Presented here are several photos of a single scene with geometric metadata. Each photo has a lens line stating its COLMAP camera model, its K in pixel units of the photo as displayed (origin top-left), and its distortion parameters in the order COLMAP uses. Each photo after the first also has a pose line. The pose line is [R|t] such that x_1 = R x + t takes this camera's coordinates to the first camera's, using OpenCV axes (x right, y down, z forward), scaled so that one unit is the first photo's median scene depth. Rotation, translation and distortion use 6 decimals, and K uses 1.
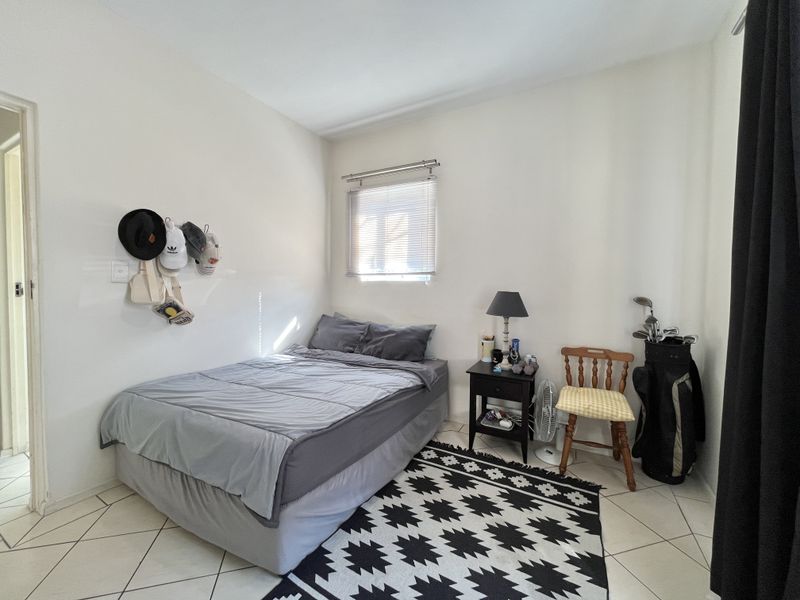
lens RADIAL K [[321.5, 0, 400.1], [0, 321.5, 301.1], [0, 0, 1]] dist [-0.004387, 0.000022]
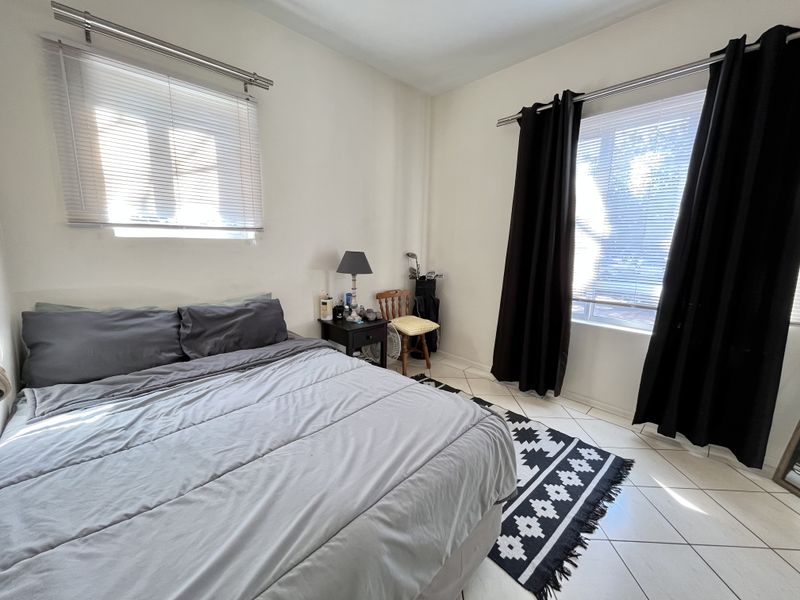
lens RADIAL K [[321.5, 0, 395.8], [0, 321.5, 299.7], [0, 0, 1]] dist [-0.004387, 0.000022]
pose [[0.305855, -0.173103, 0.936210, -0.576185], [0.026637, 0.984504, 0.173330, -0.045187], [-0.951705, -0.028076, 0.305726, 0.437615]]
